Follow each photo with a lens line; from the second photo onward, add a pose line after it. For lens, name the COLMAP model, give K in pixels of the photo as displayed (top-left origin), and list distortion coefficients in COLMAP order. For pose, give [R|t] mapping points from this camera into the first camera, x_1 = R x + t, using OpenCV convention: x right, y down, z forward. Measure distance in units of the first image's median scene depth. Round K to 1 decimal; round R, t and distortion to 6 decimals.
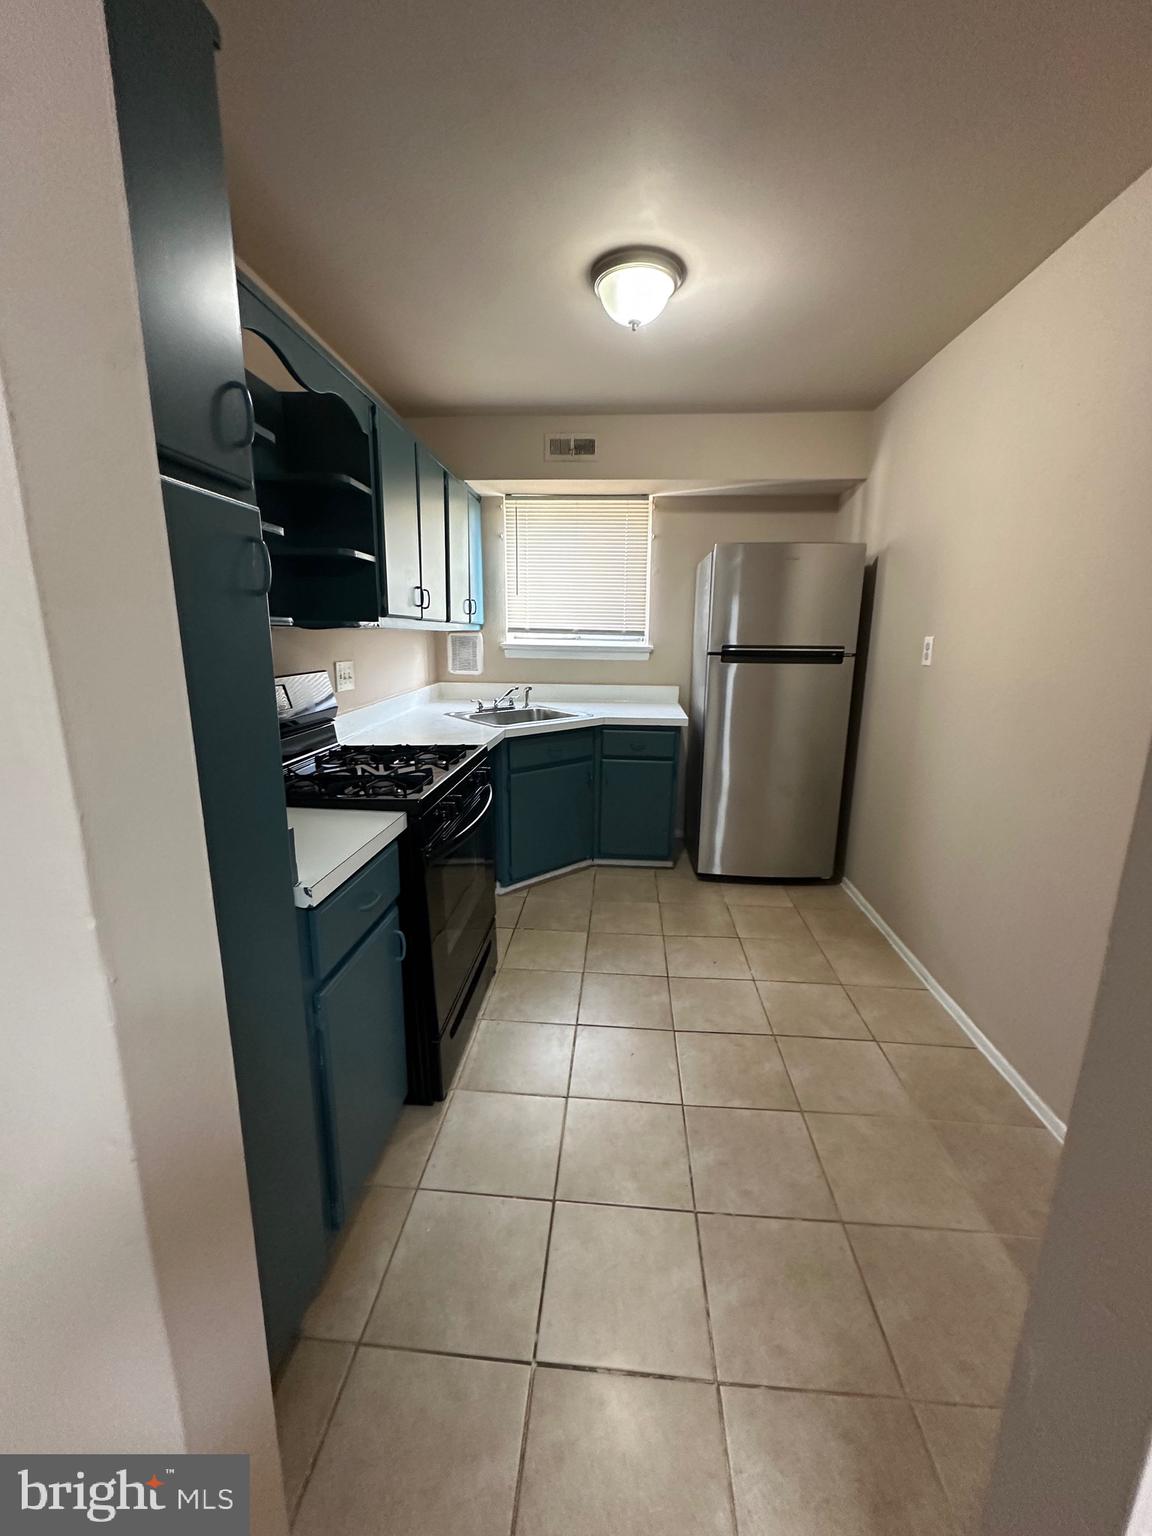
lens RADIAL K [[609.9, 0, 579.2], [0, 609.9, 768.9], [0, 0, 1]] dist [-0.004193, 0.000382]
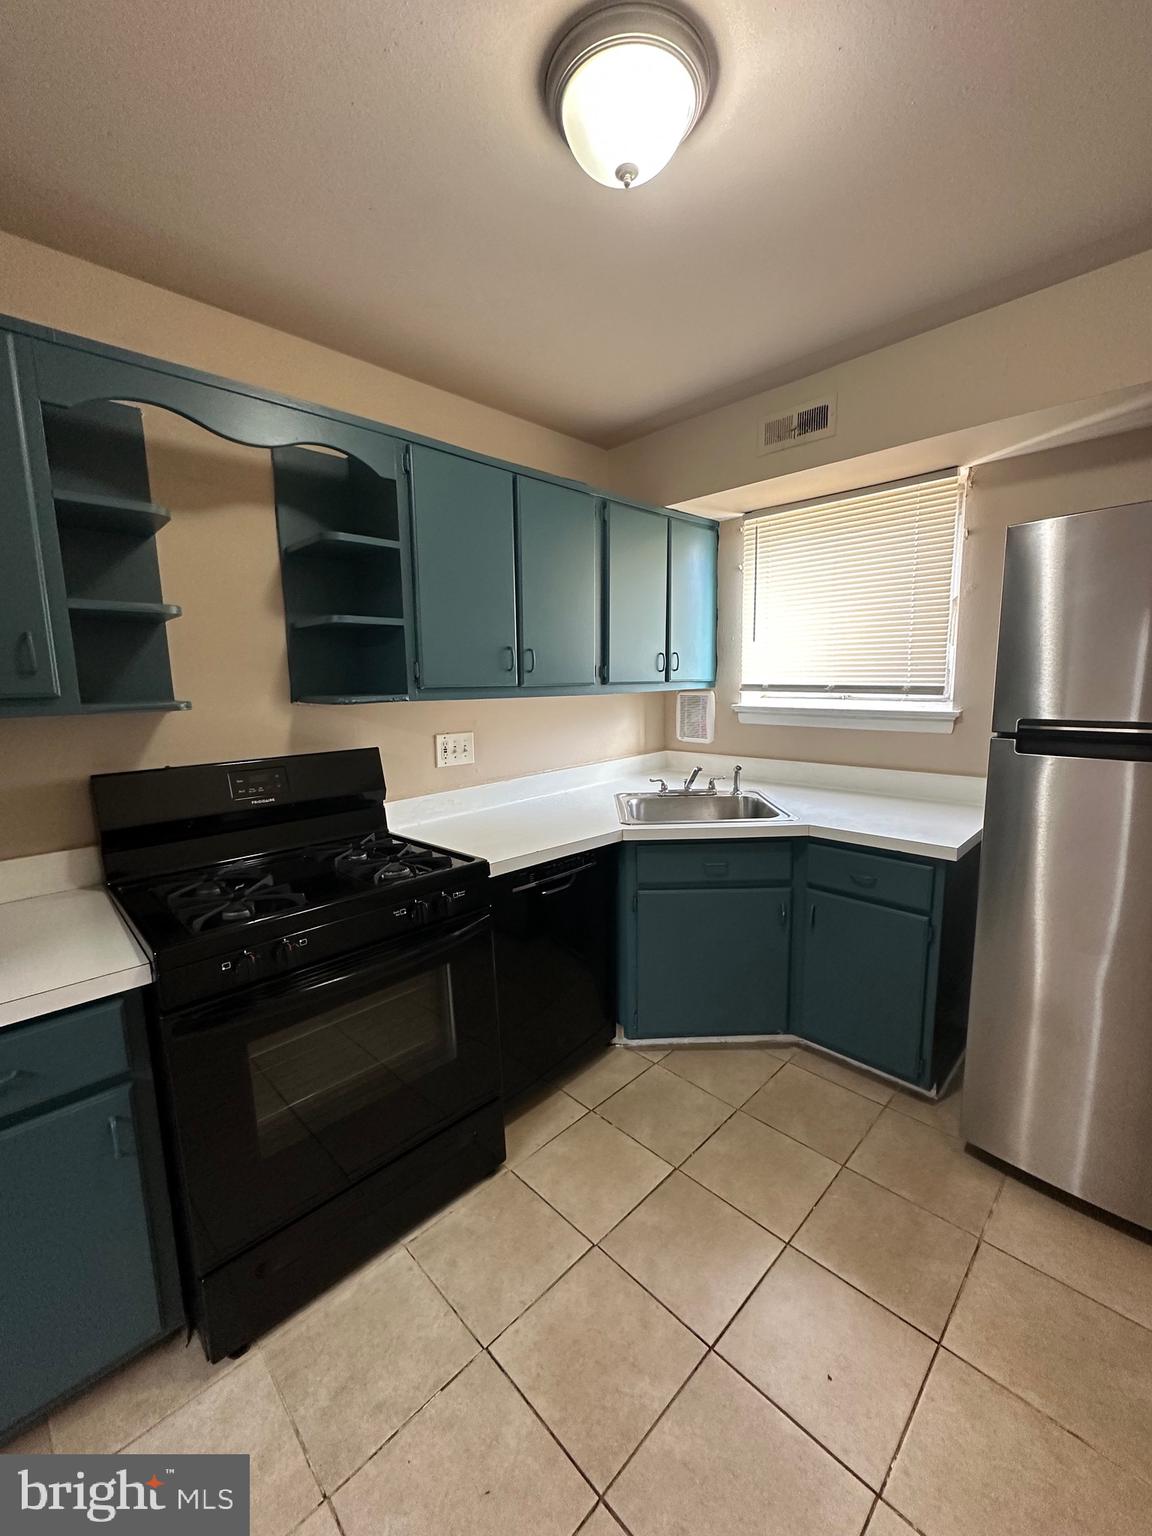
lens RADIAL K [[609.9, 0, 576.6], [0, 609.9, 767.6], [0, 0, 1]] dist [-0.004193, 0.000382]
pose [[0.748749, 0.072160, -0.658914, 0.284647], [-0.118914, 0.992553, -0.026429, -0.102098], [0.652100, 0.098143, 0.751754, 0.368563]]
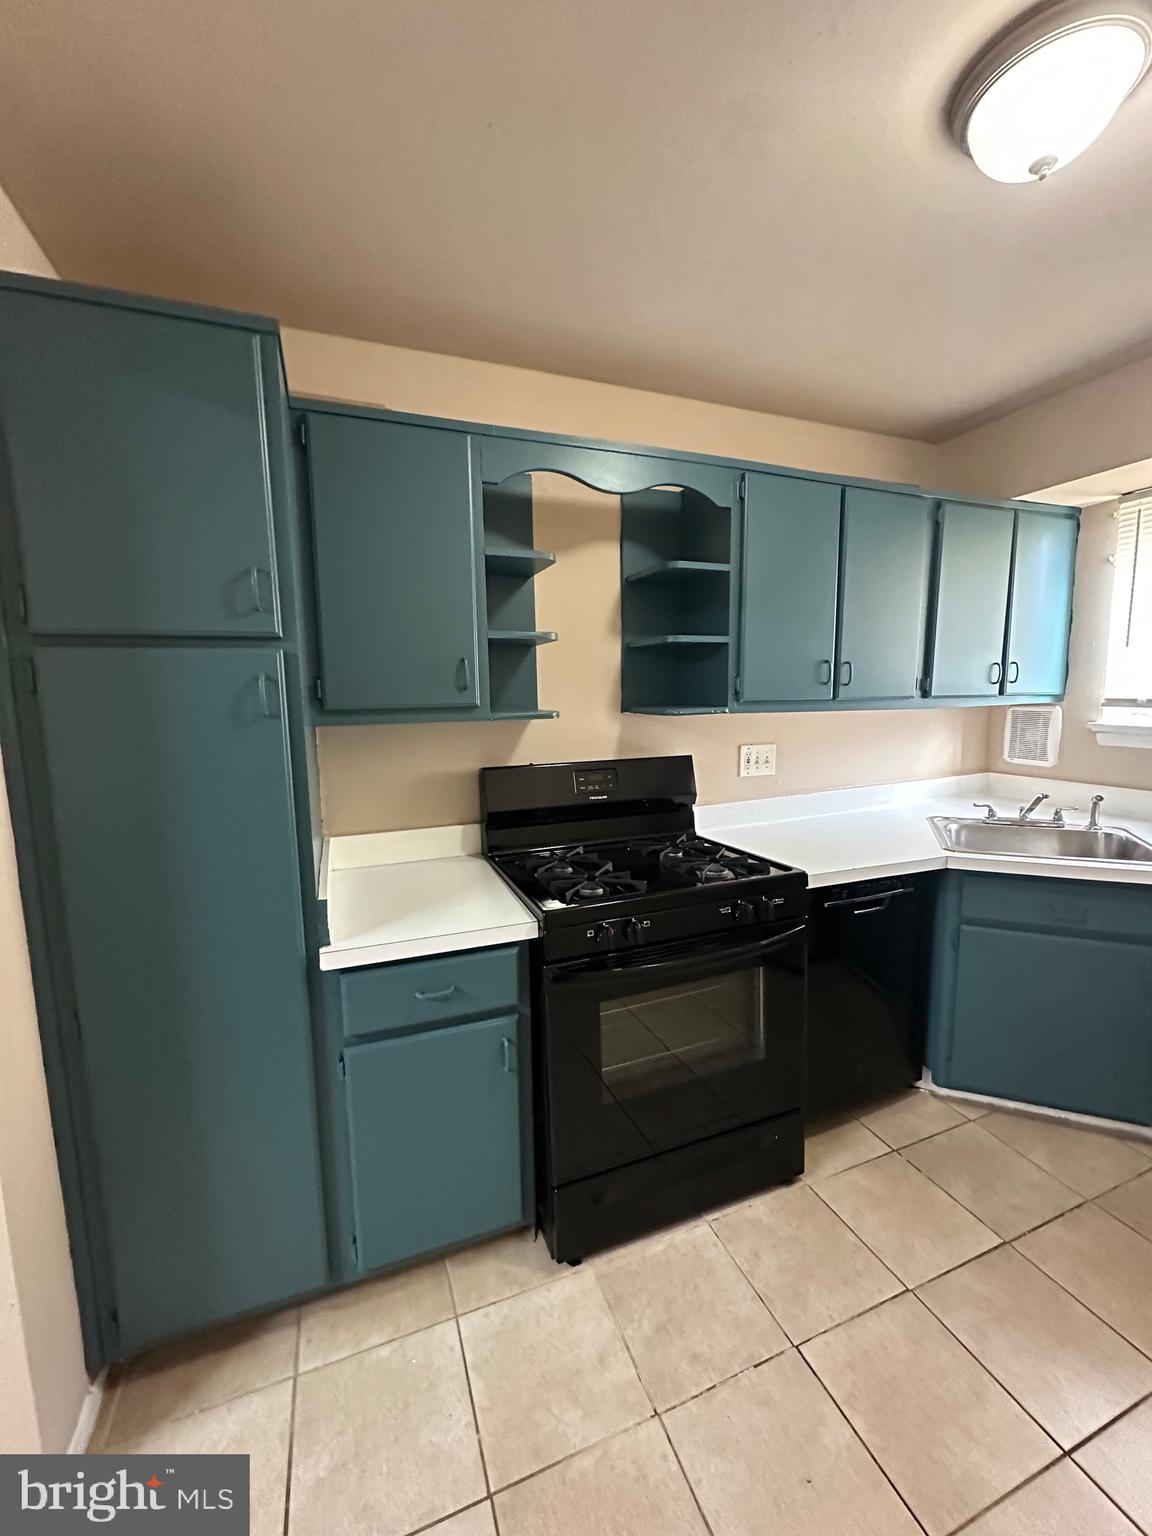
lens RADIAL K [[609.9, 0, 576.3], [0, 609.9, 768.1], [0, 0, 1]] dist [-0.004193, 0.000382]
pose [[0.425220, 0.095116, -0.900078, 0.272440], [-0.177076, 0.983987, 0.020328, -0.092038], [0.887599, 0.150738, 0.435254, 0.297434]]
